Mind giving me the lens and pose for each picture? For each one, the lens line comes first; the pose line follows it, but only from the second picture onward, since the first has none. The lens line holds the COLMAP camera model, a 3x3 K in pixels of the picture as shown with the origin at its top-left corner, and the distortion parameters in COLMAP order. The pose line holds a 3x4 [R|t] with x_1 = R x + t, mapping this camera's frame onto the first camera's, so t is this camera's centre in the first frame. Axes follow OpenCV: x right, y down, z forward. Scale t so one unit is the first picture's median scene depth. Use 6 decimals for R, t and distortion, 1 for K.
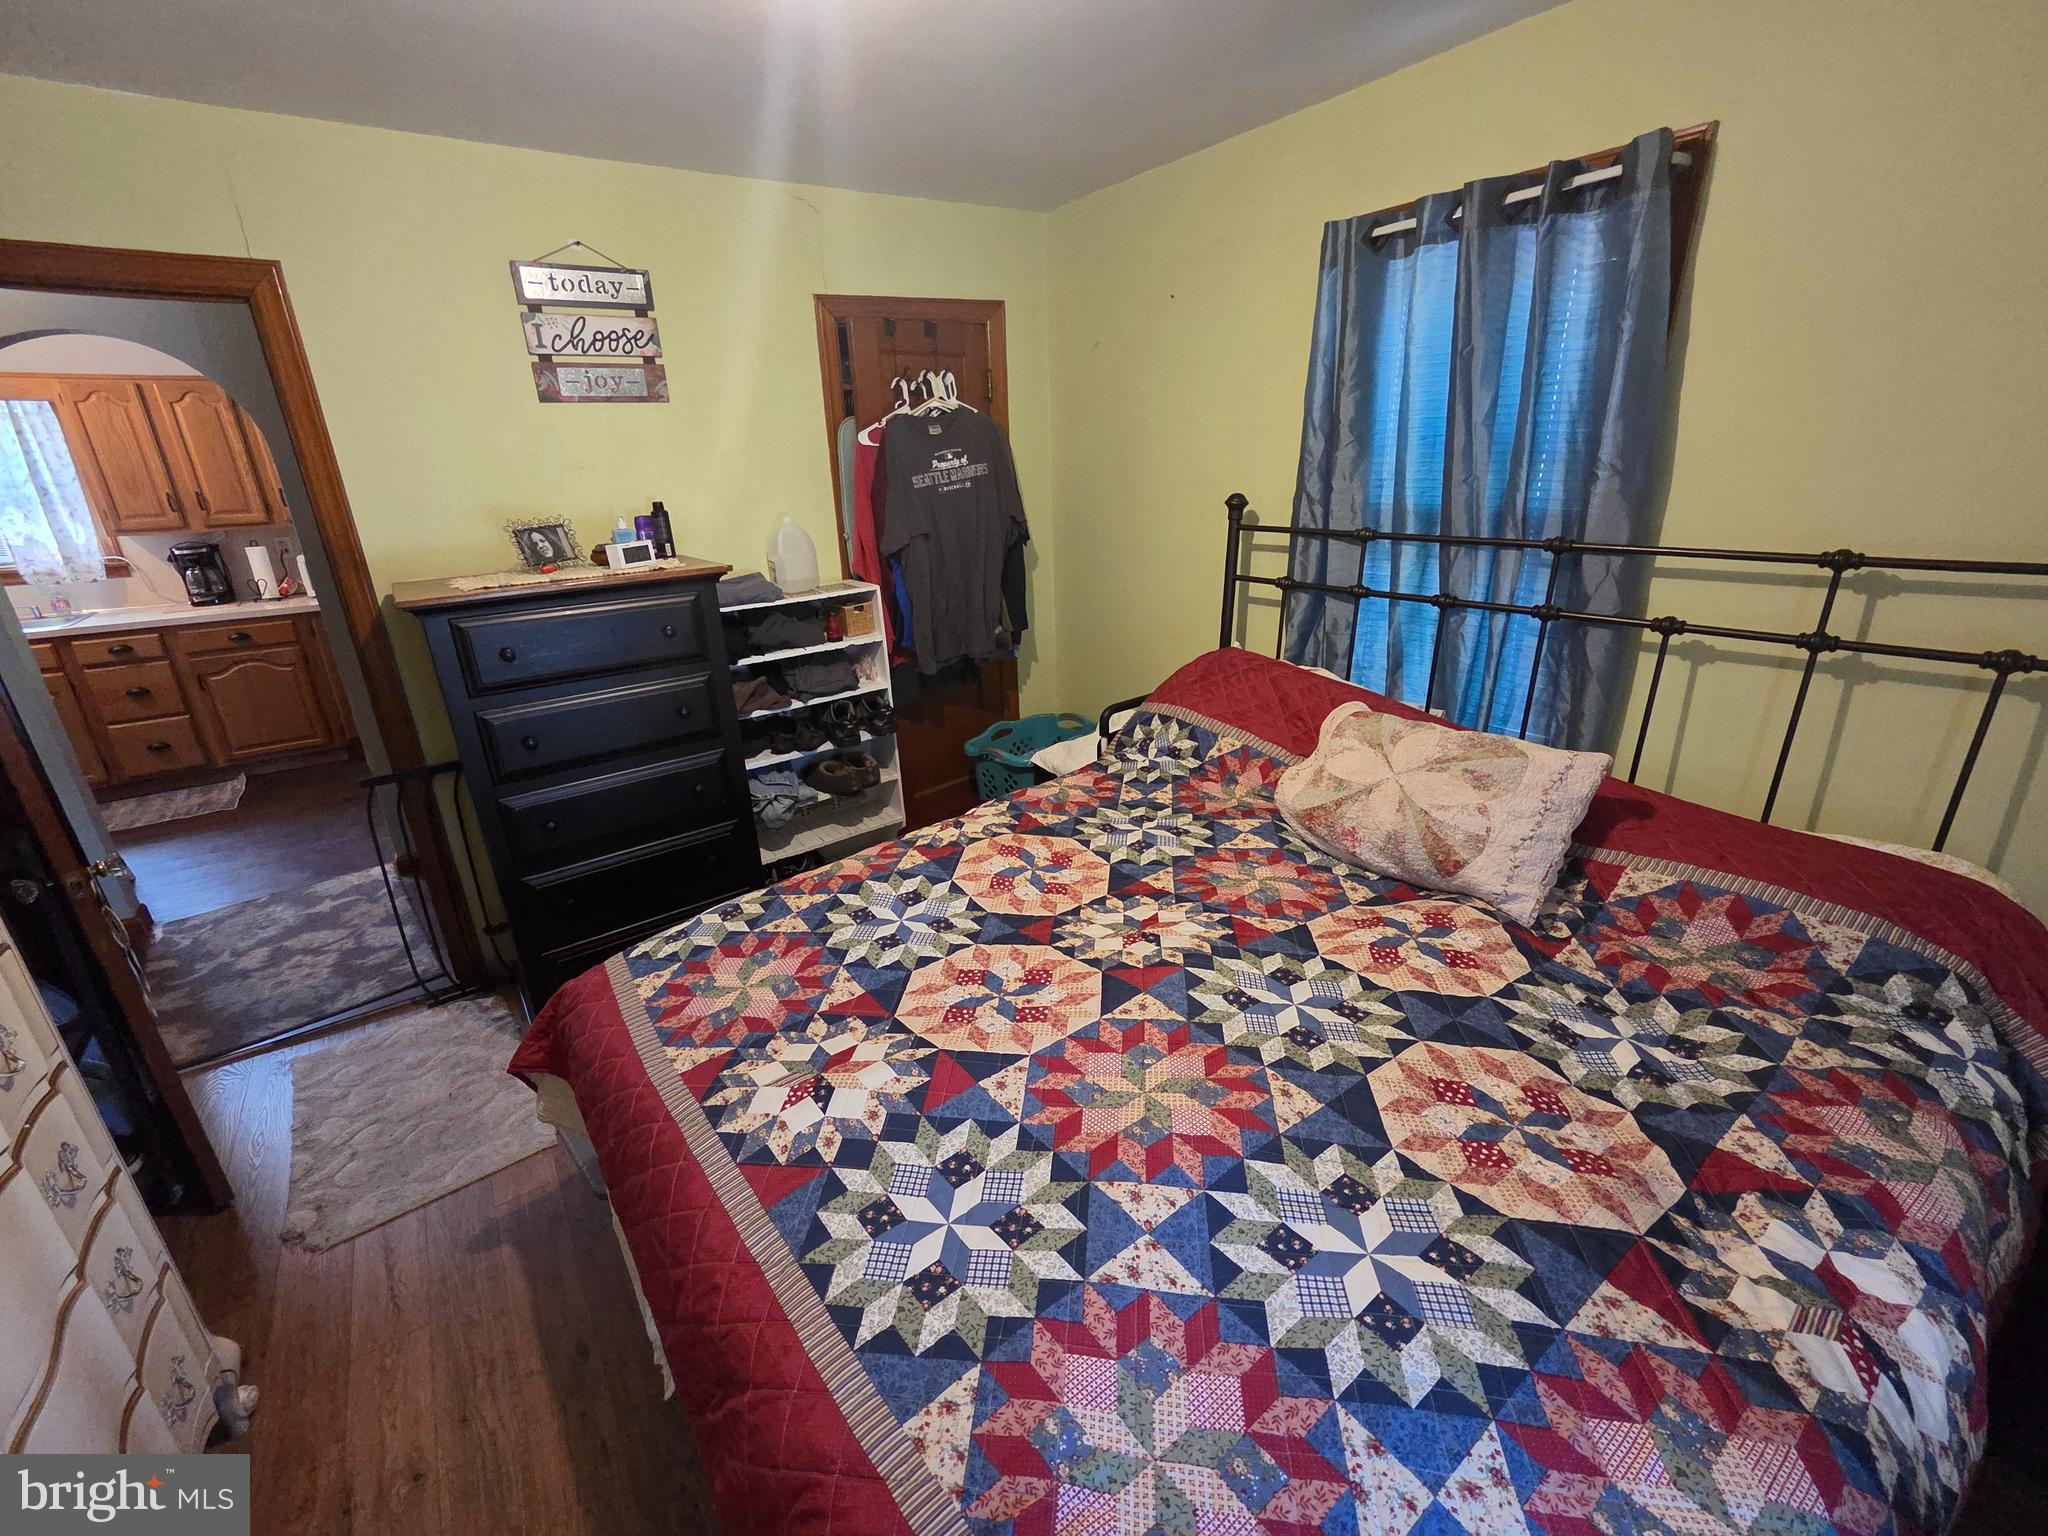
lens RADIAL K [[846.2, 0, 1027.2], [0, 846.2, 763.1], [0, 0, 1]] dist [-0.003334, -0.000438]
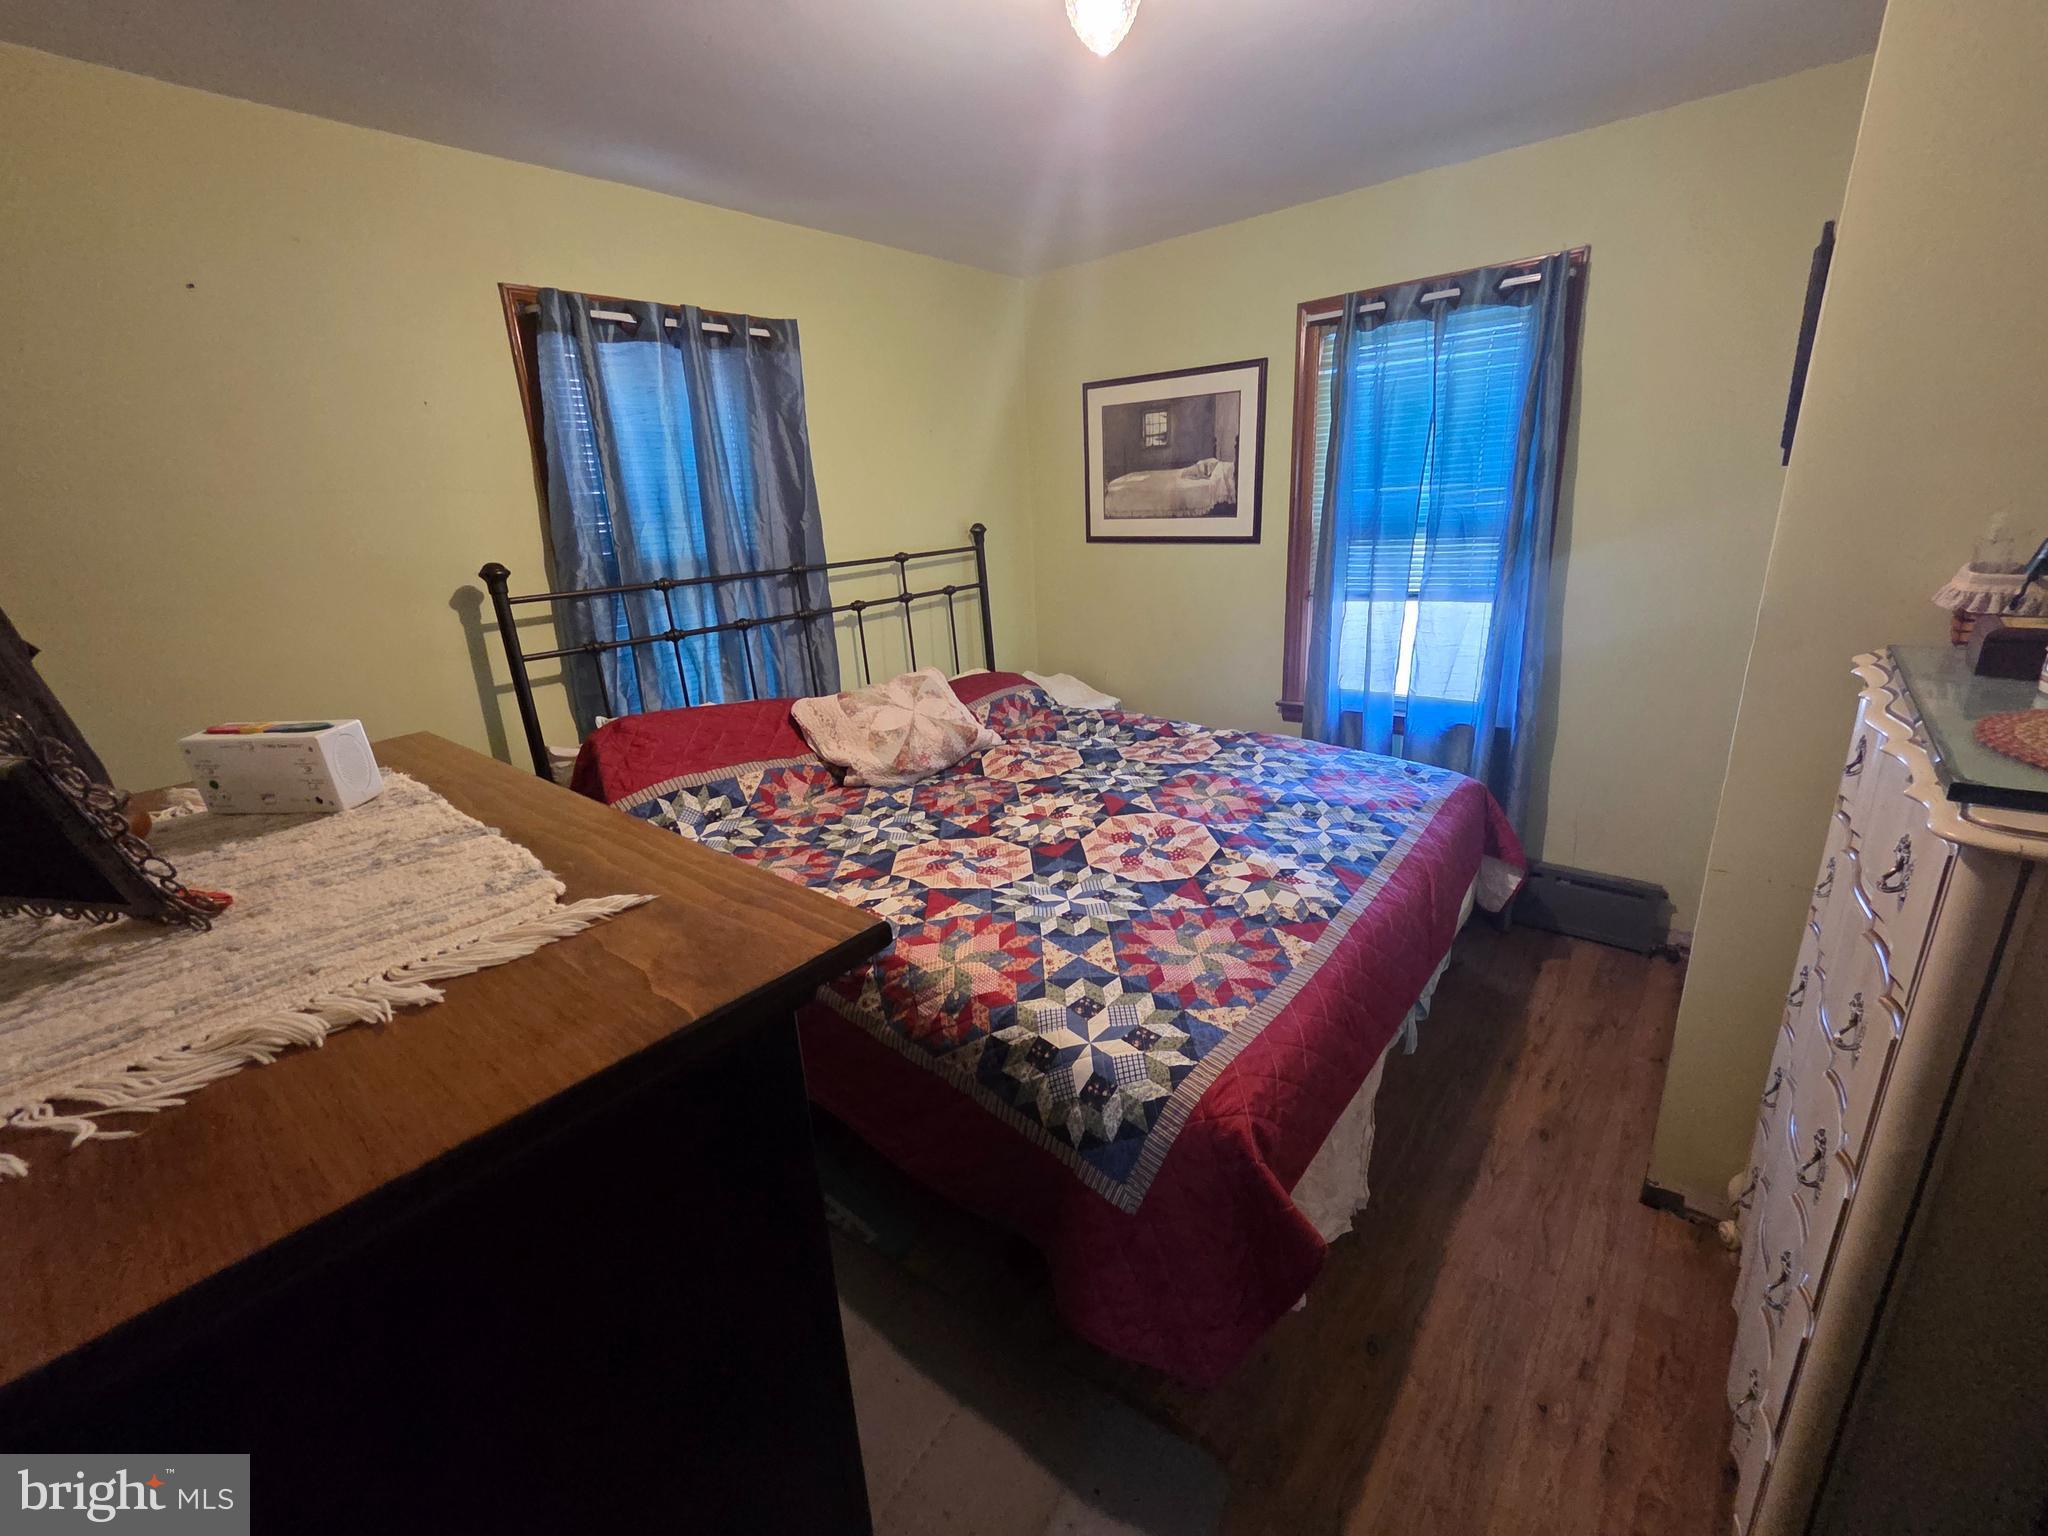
lens RADIAL K [[846.2, 0, 1027.2], [0, 846.2, 763.1], [0, 0, 1]] dist [-0.003334, -0.000438]
pose [[-0.238421, -0.246025, 0.939482, -1.143307], [0.383253, 0.865030, 0.323790, -0.344105], [-0.892341, 0.437258, -0.111951, 1.131975]]
